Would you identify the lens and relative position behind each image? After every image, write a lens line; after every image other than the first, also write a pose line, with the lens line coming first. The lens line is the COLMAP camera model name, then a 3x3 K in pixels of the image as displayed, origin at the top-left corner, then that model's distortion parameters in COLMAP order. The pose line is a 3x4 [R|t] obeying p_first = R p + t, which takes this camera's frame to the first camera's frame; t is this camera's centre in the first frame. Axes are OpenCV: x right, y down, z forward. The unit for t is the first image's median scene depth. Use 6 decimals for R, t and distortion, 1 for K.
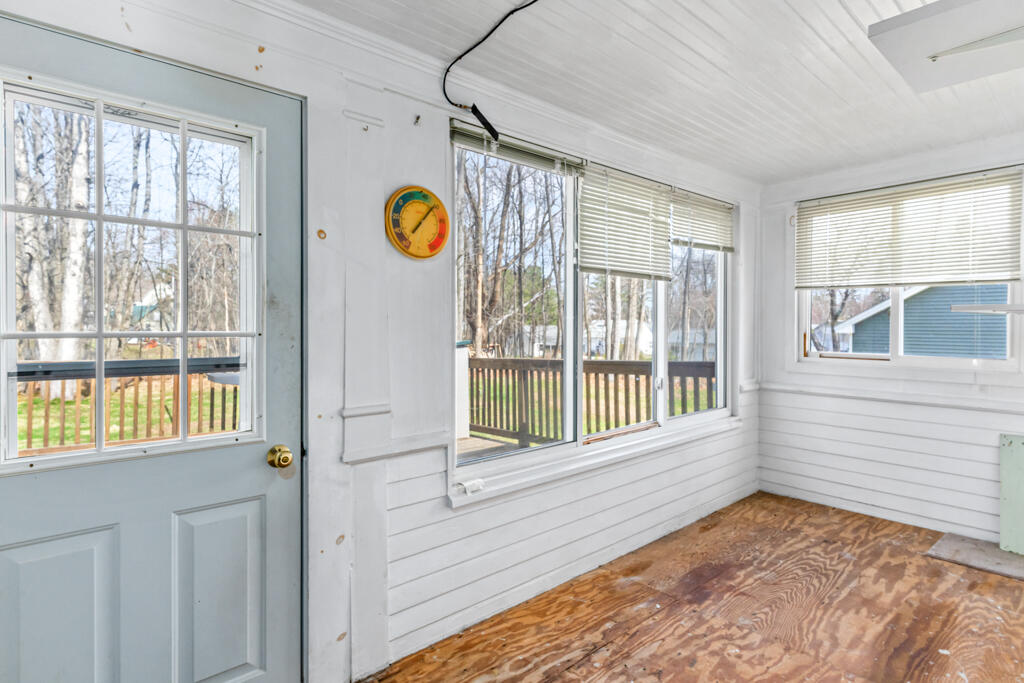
lens RADIAL K [[520.2, 0, 509.2], [0, 520.2, 333.9], [0, 0, 1]] dist [0.007103, 0.000473]
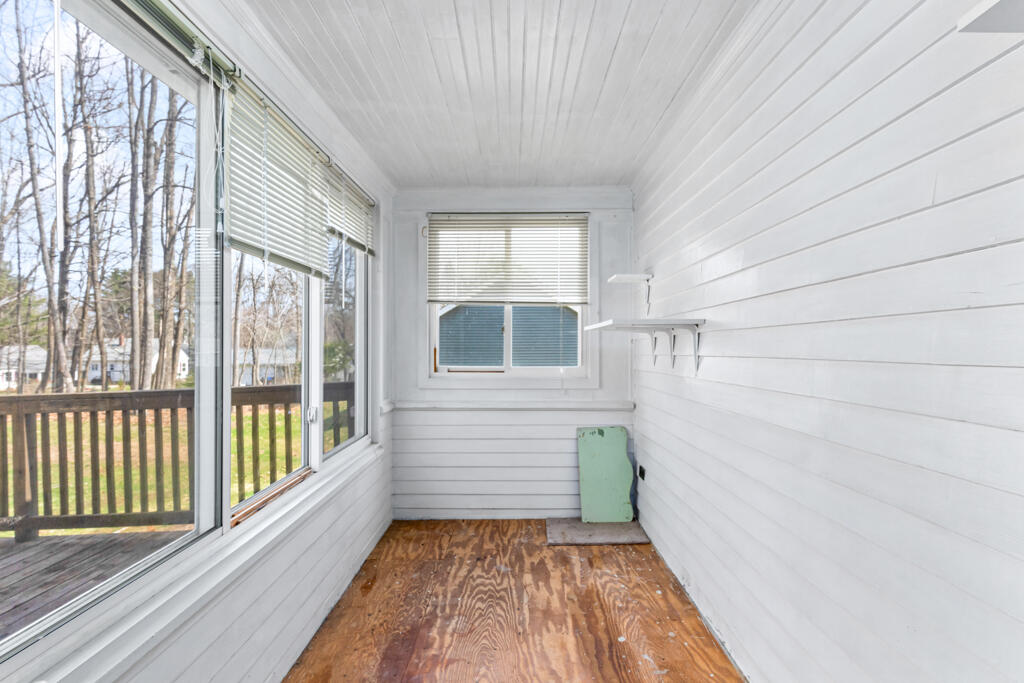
lens RADIAL K [[525.6, 0, 510.5], [0, 525.6, 342.9], [0, 0, 1]] dist [0.010841, -0.000136]
pose [[0.675807, 0.000193, 0.737078, -0.078998], [0.015611, 0.999772, -0.014575, 0.006727], [-0.736913, 0.021356, 0.675650, 0.271593]]
